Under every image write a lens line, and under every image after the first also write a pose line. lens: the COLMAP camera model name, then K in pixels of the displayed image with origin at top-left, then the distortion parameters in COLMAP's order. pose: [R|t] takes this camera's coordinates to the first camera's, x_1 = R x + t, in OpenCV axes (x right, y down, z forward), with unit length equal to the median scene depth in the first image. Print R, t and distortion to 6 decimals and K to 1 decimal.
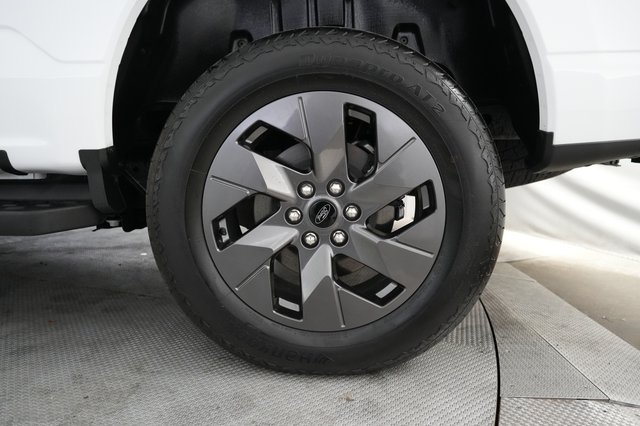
lens RADIAL K [[433.9, 0, 322.8], [0, 433.9, 209.9], [0, 0, 1]] dist [0.001146, -0.000224]
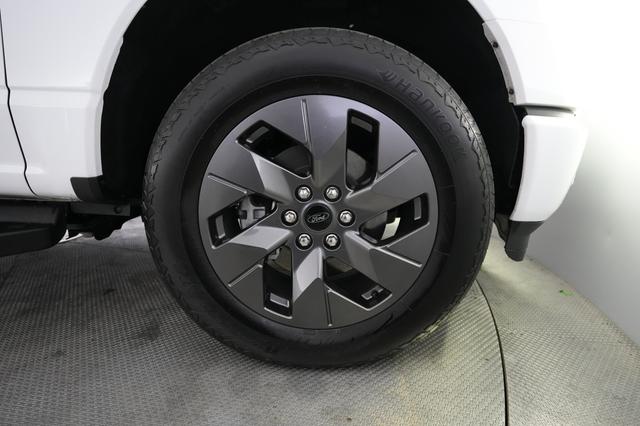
lens RADIAL K [[330.9, 0, 315.6], [0, 330.9, 216.3], [0, 0, 1]] dist [-0.000966, -0.000109]
pose [[0.995255, 0.062326, 0.074714, -0.064994], [-0.068984, 0.993538, 0.090129, -0.064650], [-0.068614, -0.094855, 0.993124, 0.224697]]
